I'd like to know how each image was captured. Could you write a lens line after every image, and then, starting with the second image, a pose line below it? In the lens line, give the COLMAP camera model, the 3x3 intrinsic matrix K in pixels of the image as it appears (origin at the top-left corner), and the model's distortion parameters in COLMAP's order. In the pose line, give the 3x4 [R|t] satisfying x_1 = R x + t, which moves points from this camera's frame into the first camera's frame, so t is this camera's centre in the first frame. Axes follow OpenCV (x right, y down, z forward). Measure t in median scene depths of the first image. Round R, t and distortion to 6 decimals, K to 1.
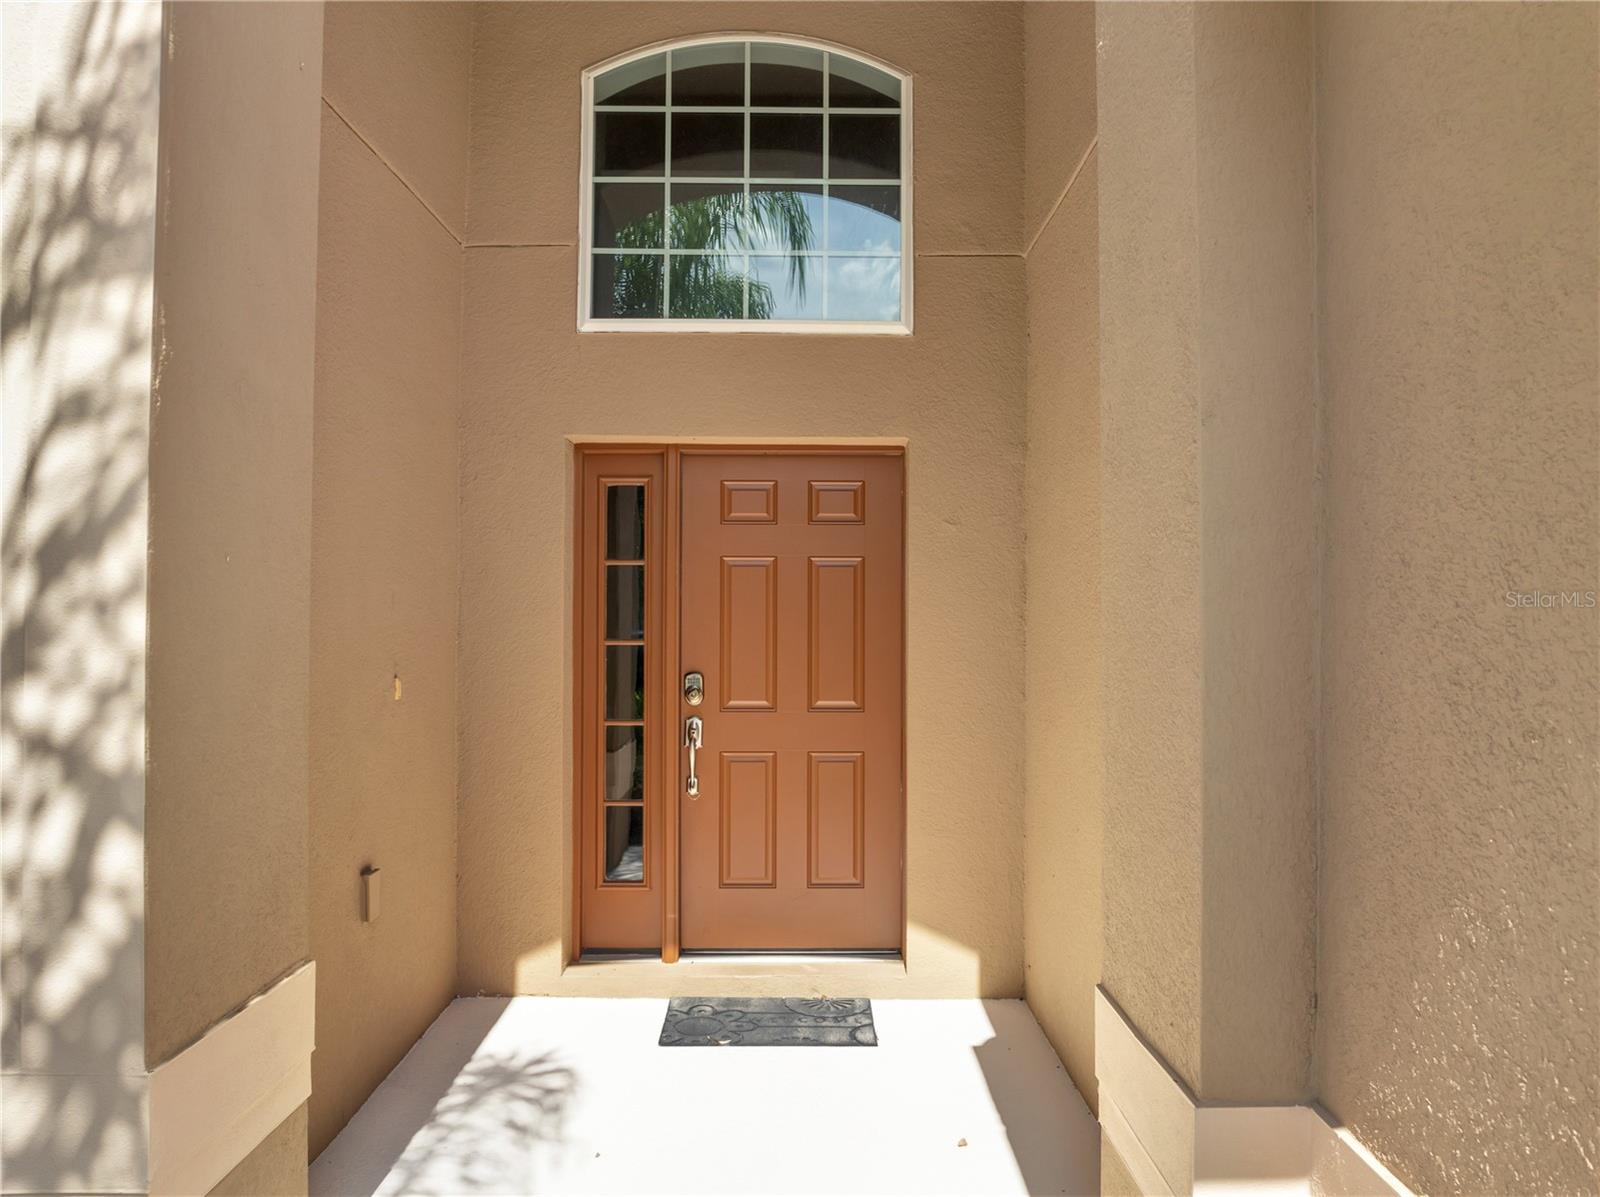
lens RADIAL K [[1128.5, 0, 804.4], [0, 1128.5, 603.8], [0, 0, 1]] dist [-0.046207, 0.016949]
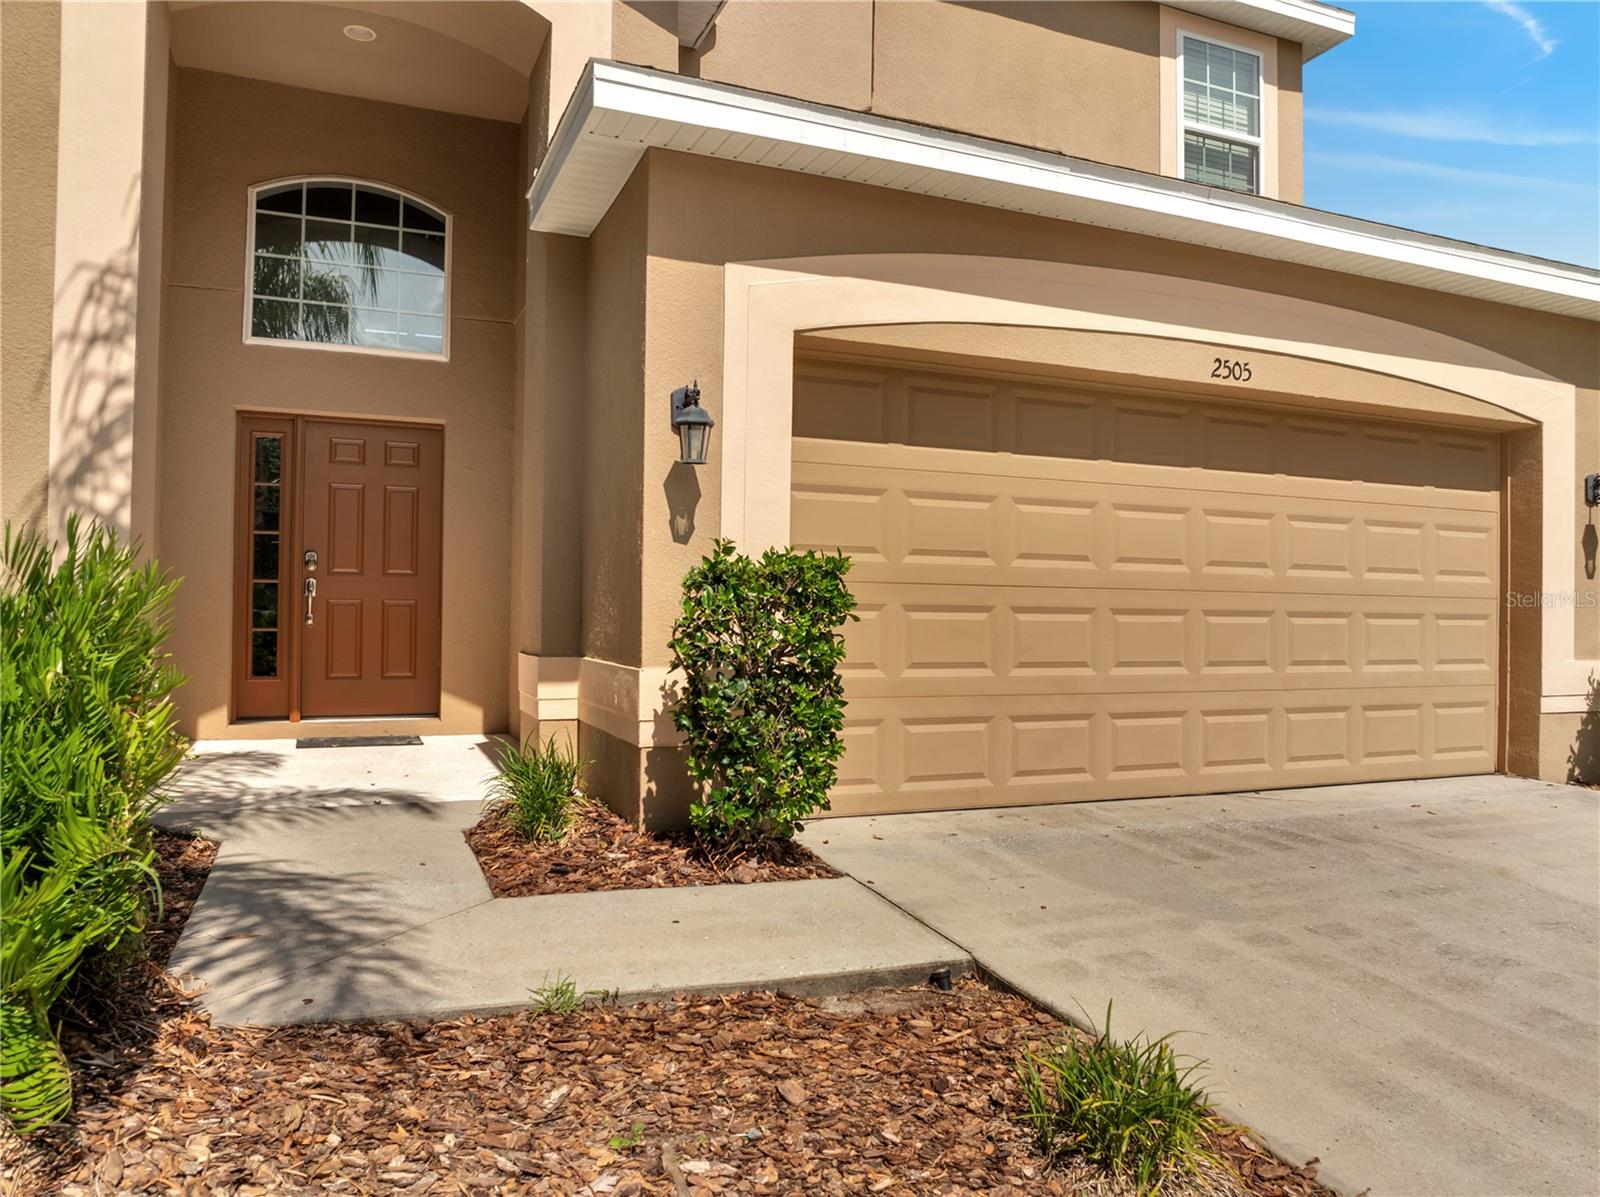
lens RADIAL K [[1128.5, 0, 806.4], [0, 1128.5, 598.0], [0, 0, 1]] dist [-0.046207, 0.016949]
pose [[0.925167, 0.012353, 0.379359, -0.048190], [-0.012856, 0.999917, -0.001207, 0.124923], [-0.379343, -0.003761, 0.925249, -0.831033]]
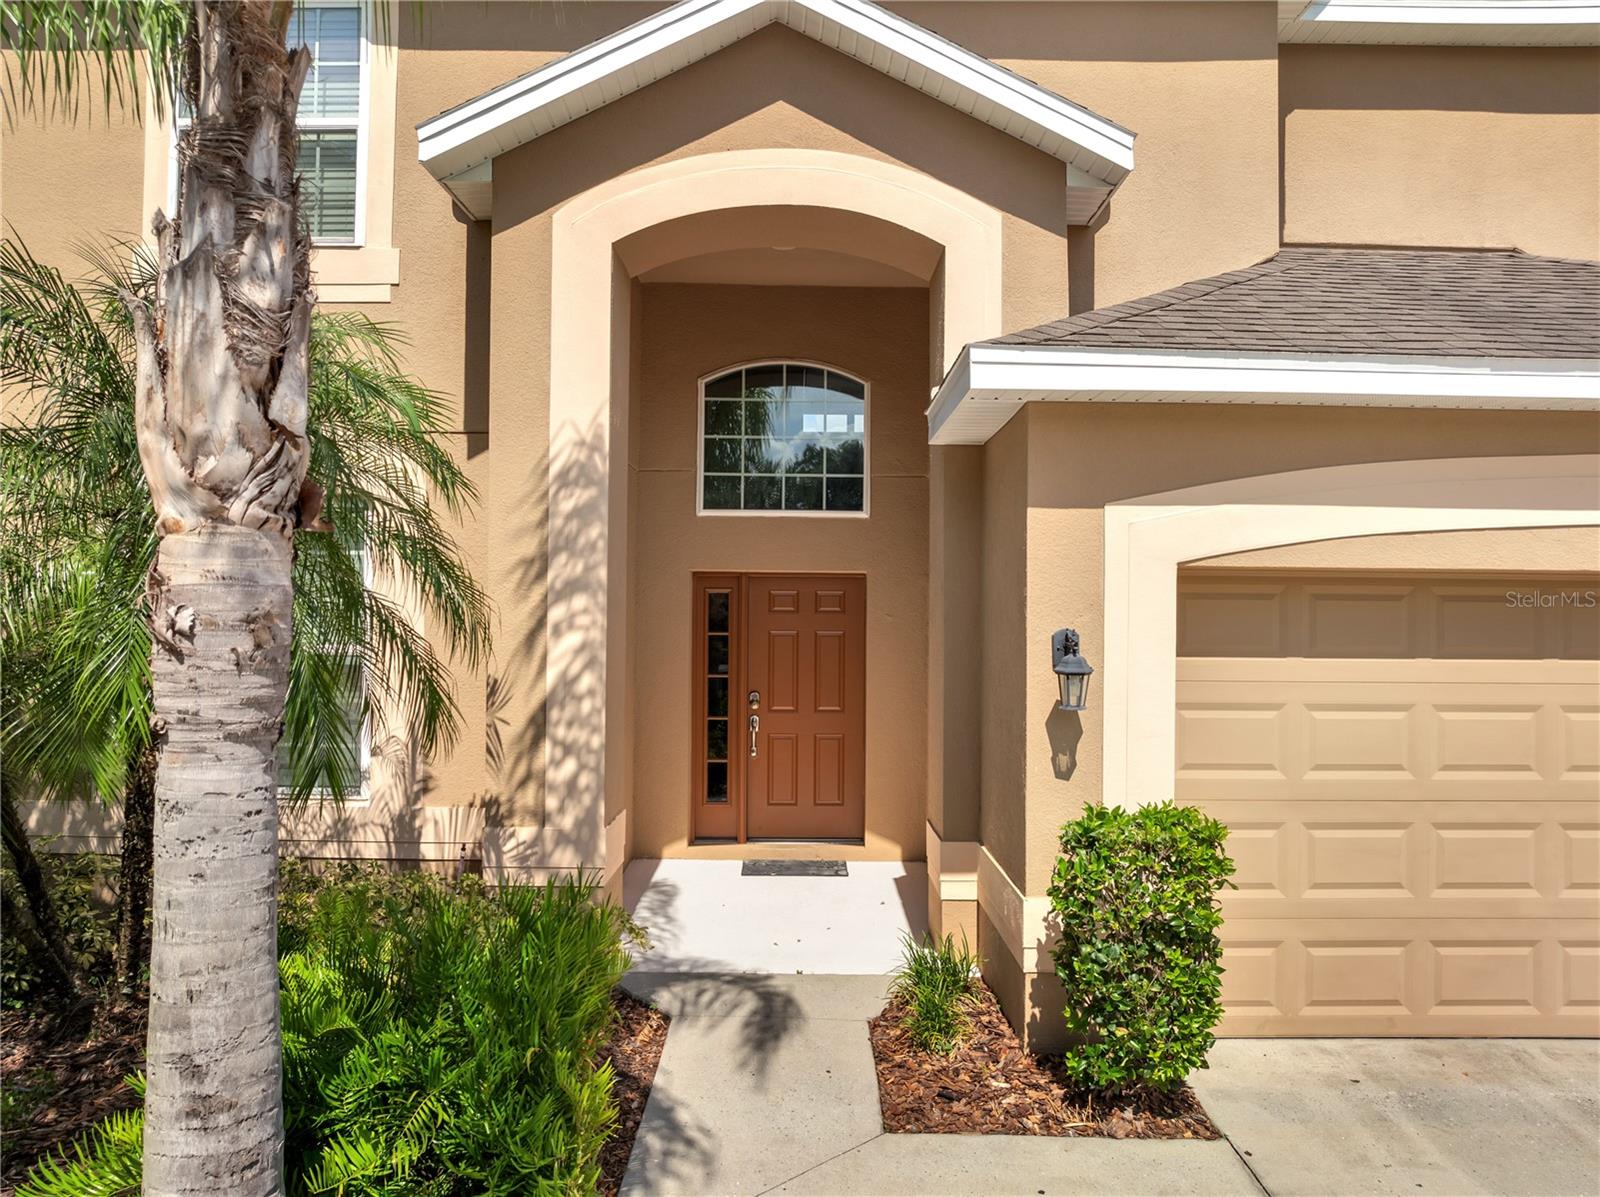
lens RADIAL K [[1128.5, 0, 801.6], [0, 1128.5, 598.7], [0, 0, 1]] dist [-0.046207, 0.016949]
pose [[0.999978, 0.004387, -0.004921, -0.010024], [-0.004411, 0.999978, -0.004951, -0.087736], [0.004899, 0.004973, 0.999976, -0.908550]]
